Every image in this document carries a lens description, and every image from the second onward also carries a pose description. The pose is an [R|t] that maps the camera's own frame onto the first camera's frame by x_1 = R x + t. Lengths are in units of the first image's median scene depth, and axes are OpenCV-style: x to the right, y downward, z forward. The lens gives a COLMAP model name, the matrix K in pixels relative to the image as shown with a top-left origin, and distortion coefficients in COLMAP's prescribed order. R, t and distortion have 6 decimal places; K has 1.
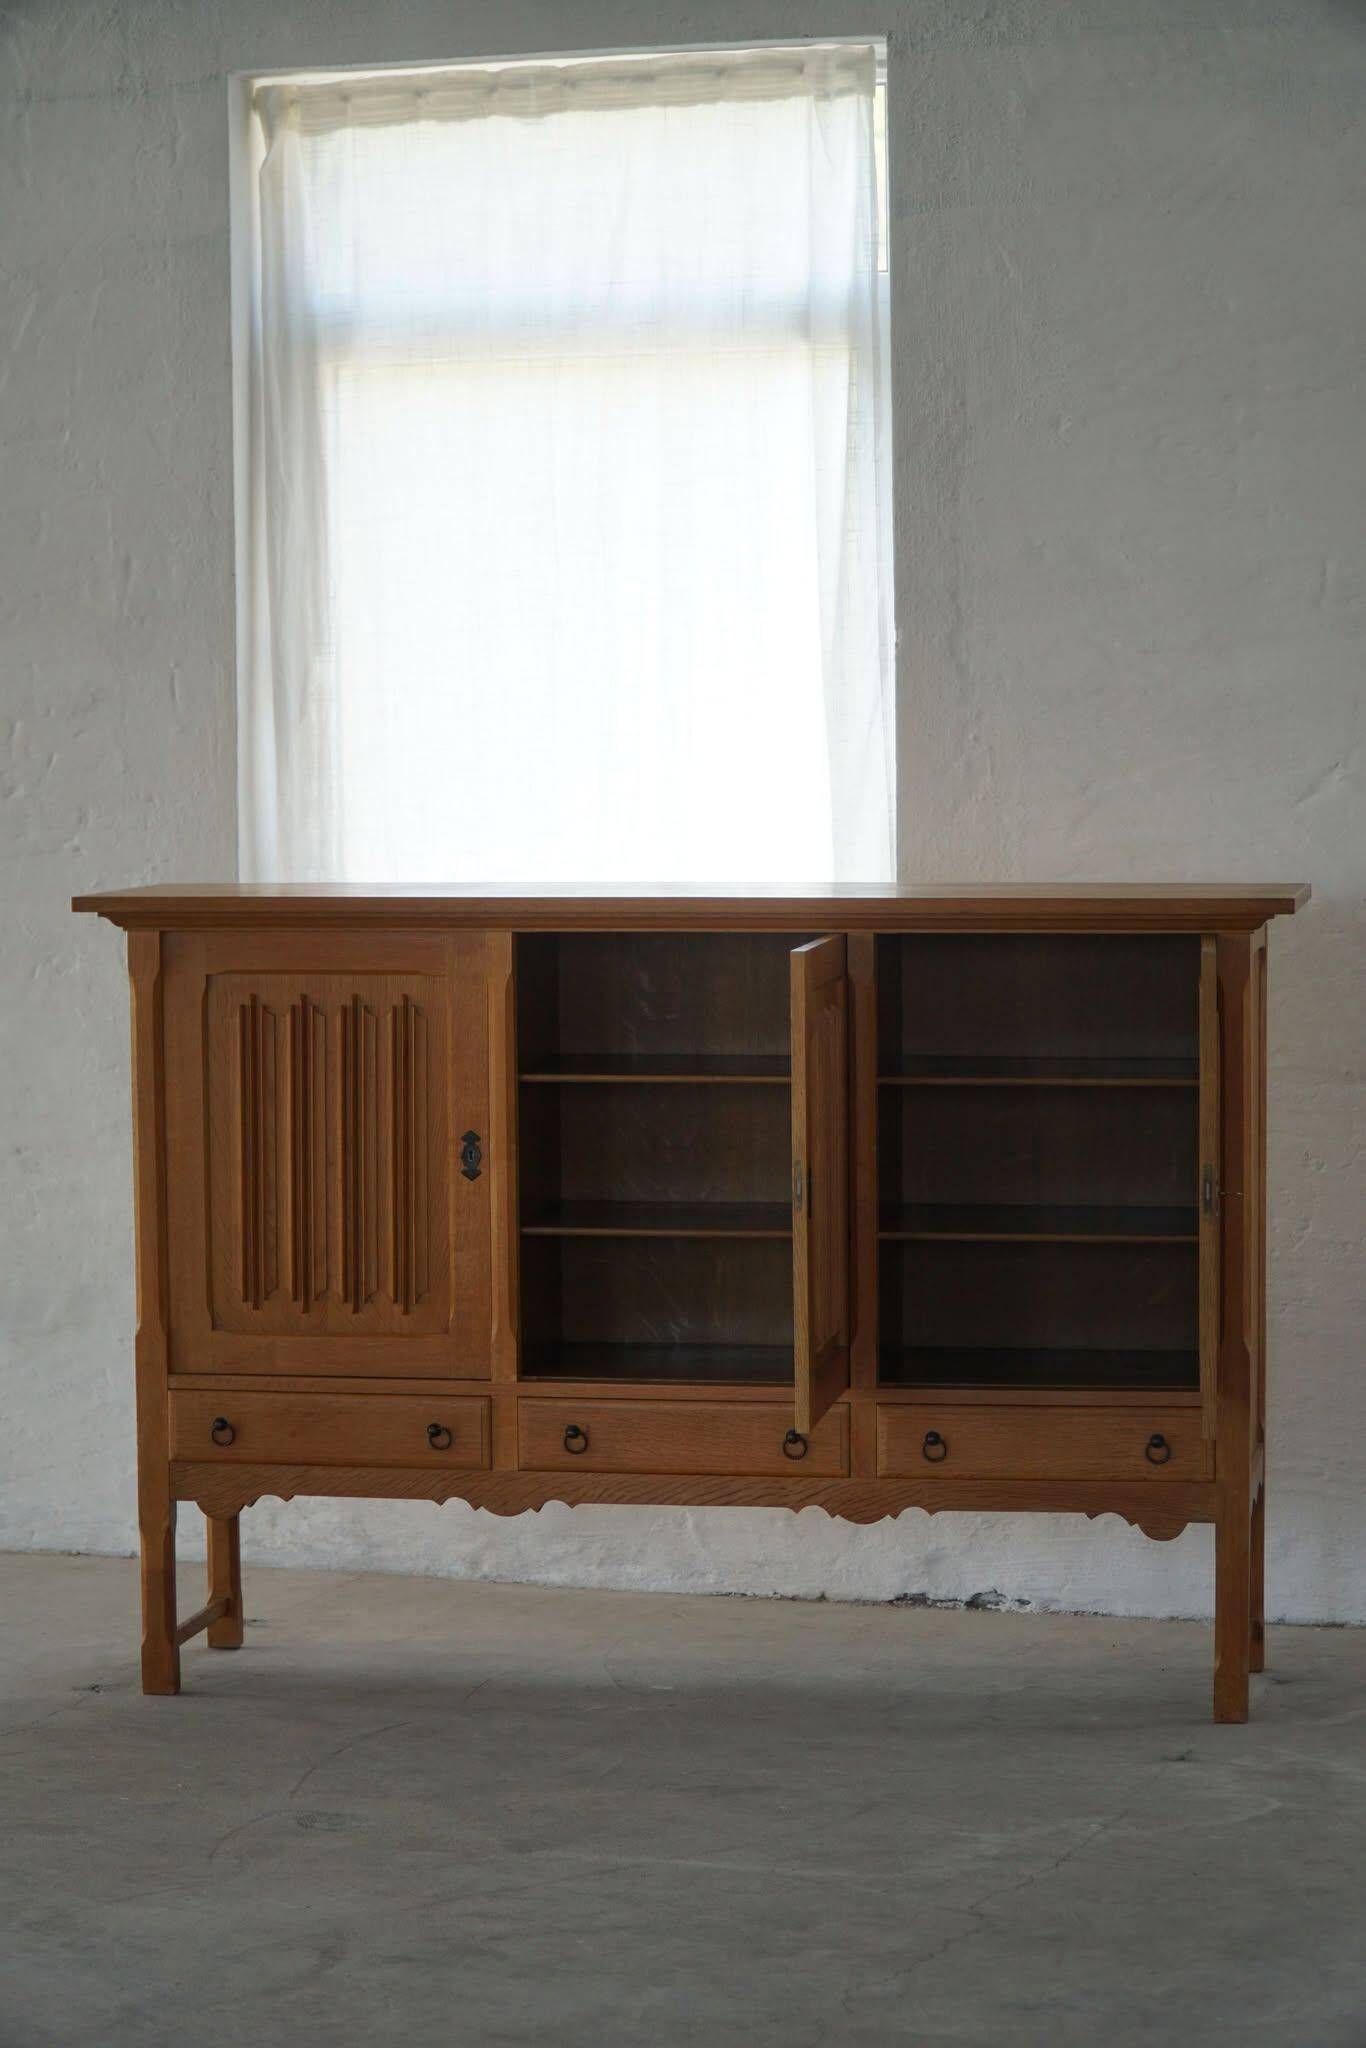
lens RADIAL K [[5202.8, 0, 753.3], [0, 5202.8, 1027.4], [0, 0, 1]] dist [-0.358140, -0.021484]
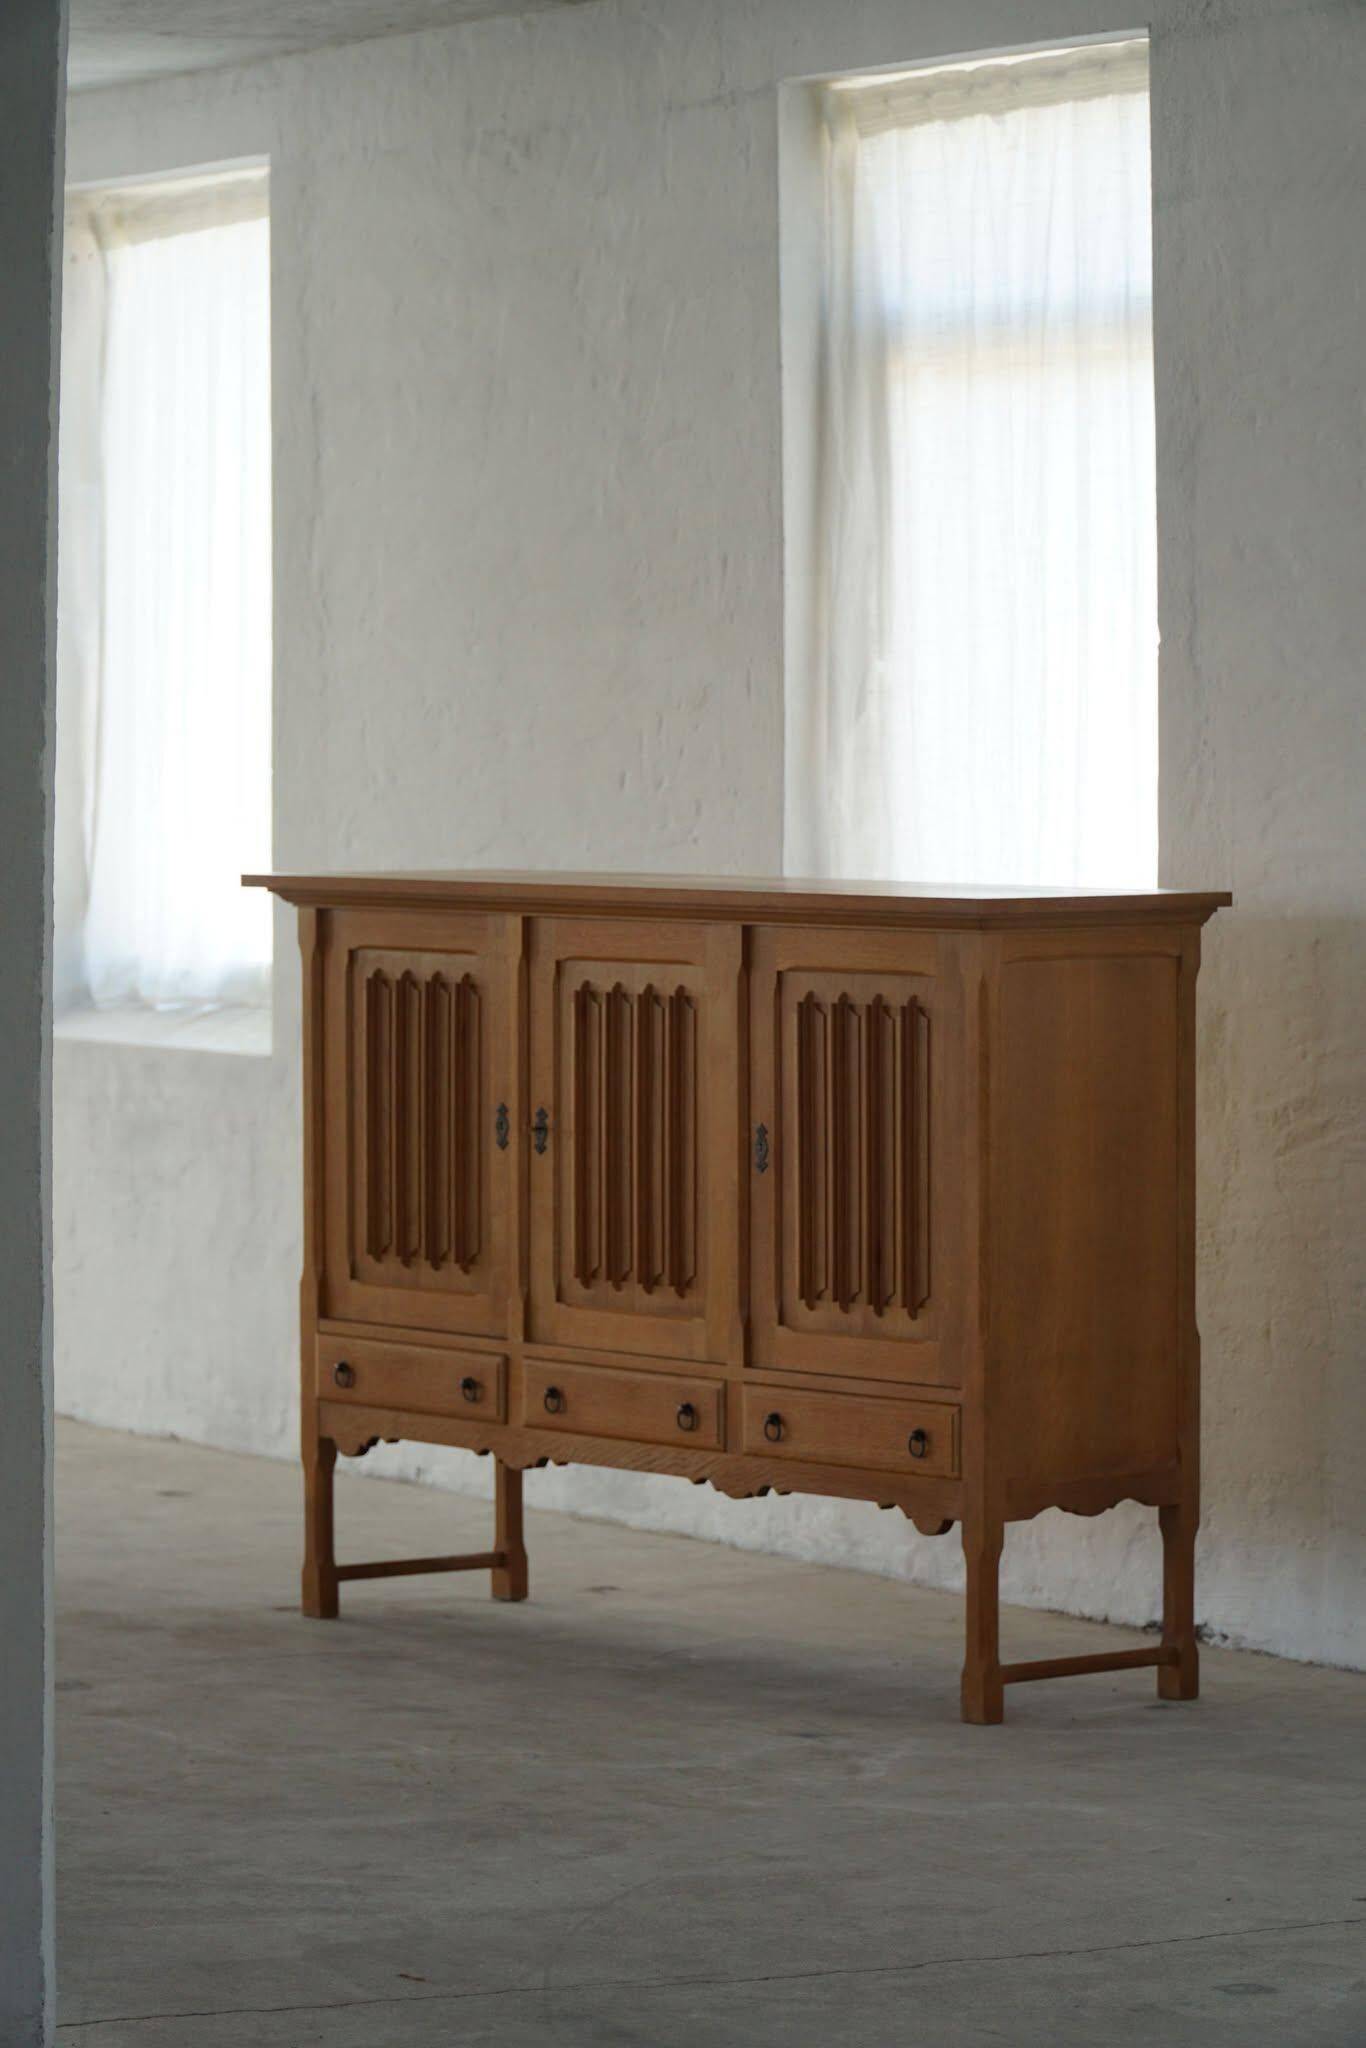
lens RADIAL K [[7448.8, 0, 683.0], [0, 7448.8, 1024.0], [0, 0, 1]] dist [-0.769746, -0.990781]
pose [[0.745149, 0.035814, -0.665936, 0.973005], [-0.049349, 0.998780, -0.001505, 0.004265], [0.665070, 0.033985, 0.746008, -0.107252]]
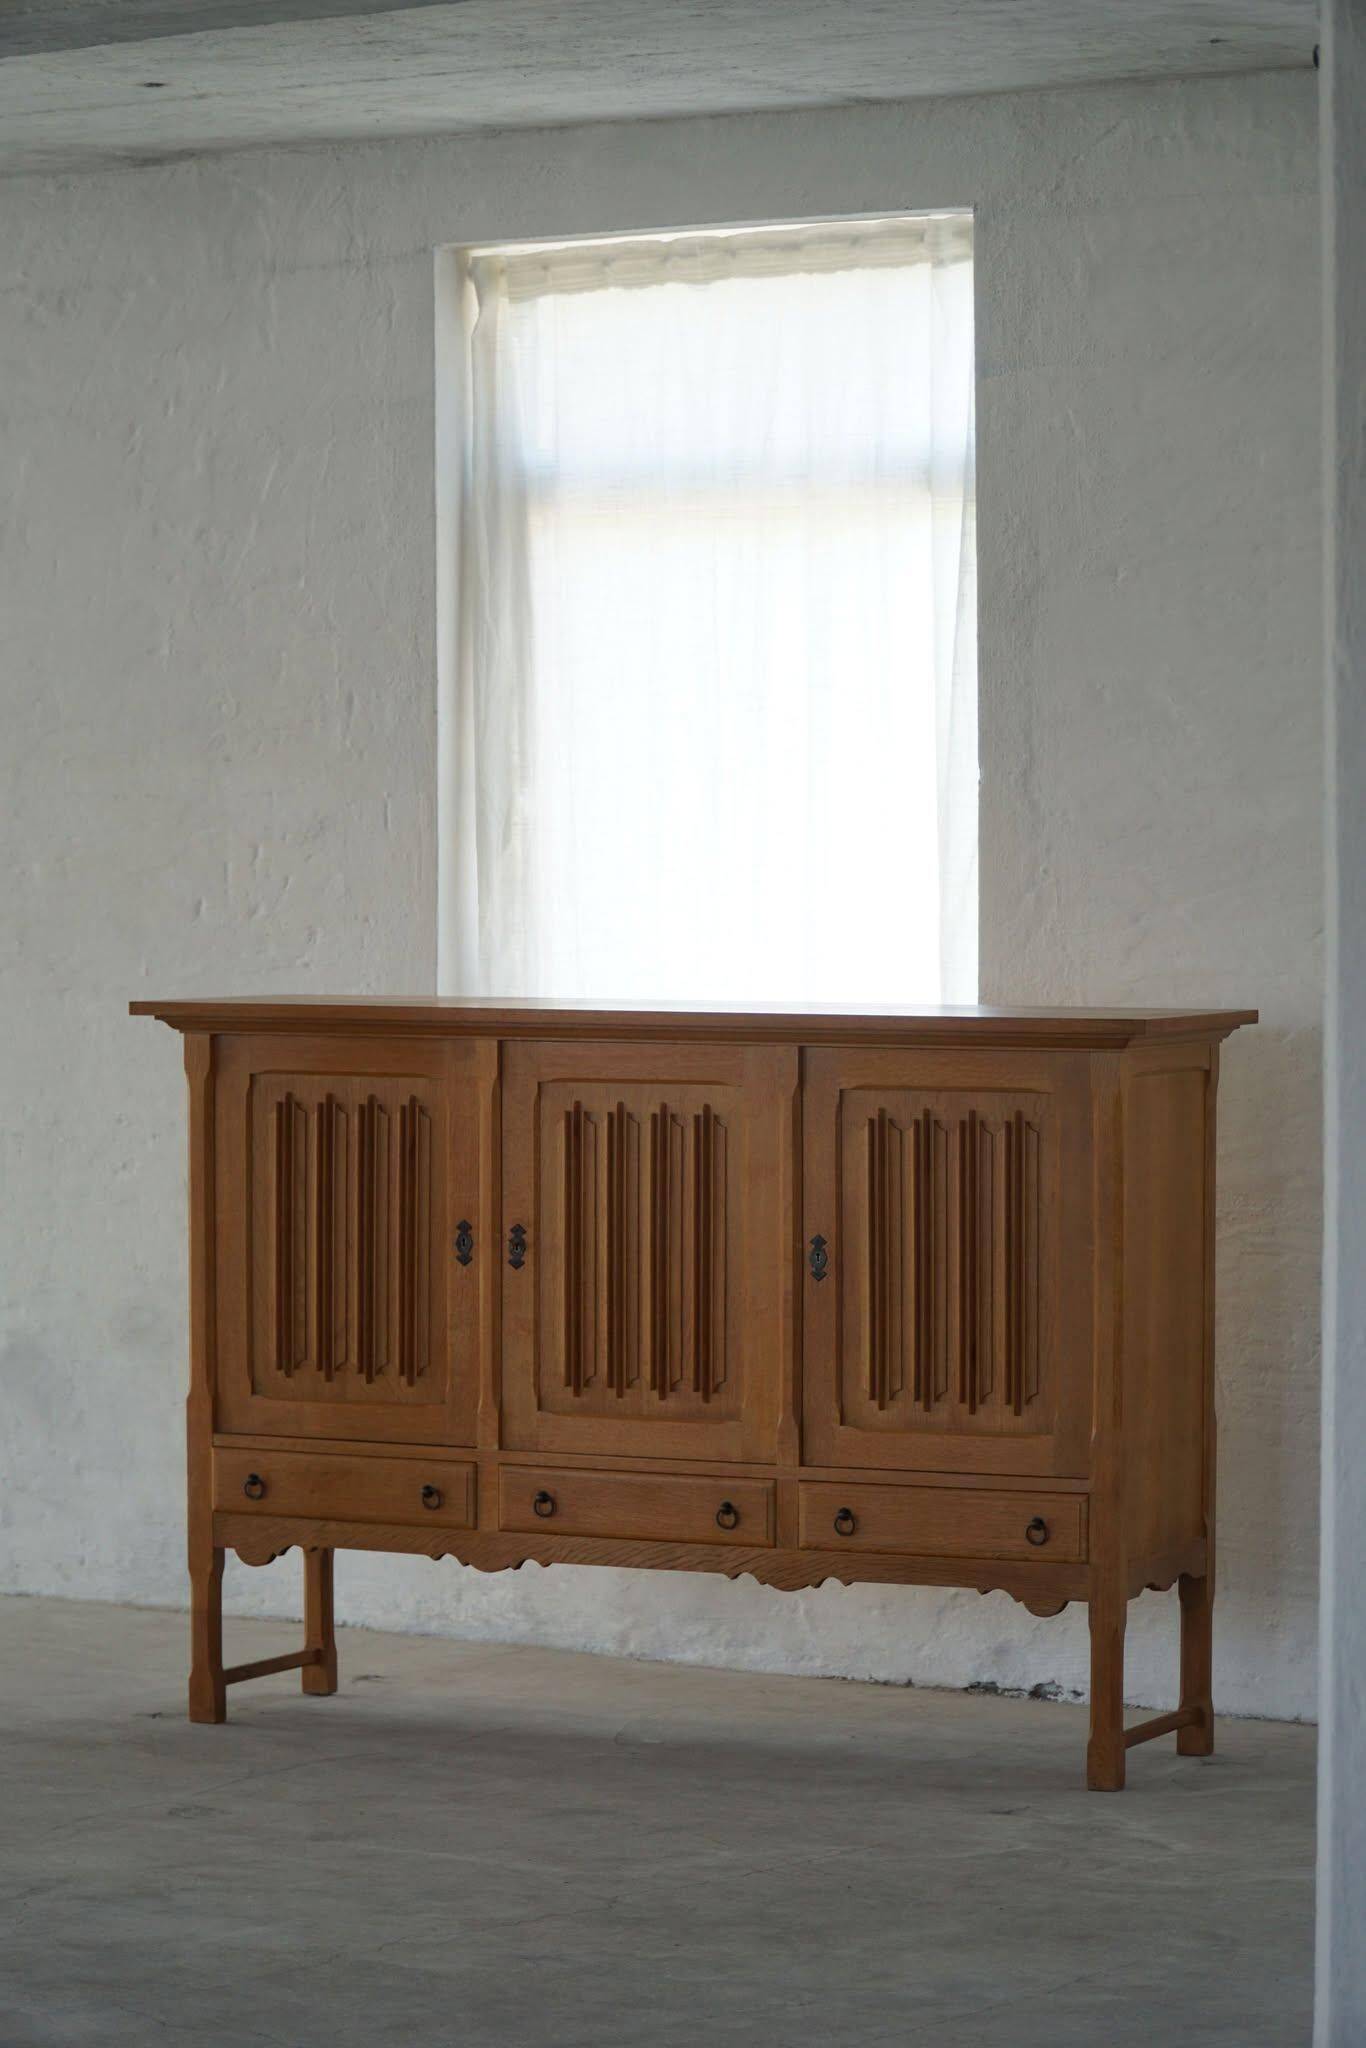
lens RADIAL K [[6159.8, 0, 748.2], [0, 6159.8, 1092.5], [0, 0, 1]] dist [-0.543542, -0.197450]
pose [[0.960683, 0.020521, -0.276887, 0.359945], [-0.026581, 0.999482, -0.018152, 0.014748], [0.276371, 0.024798, 0.960731, -0.233712]]
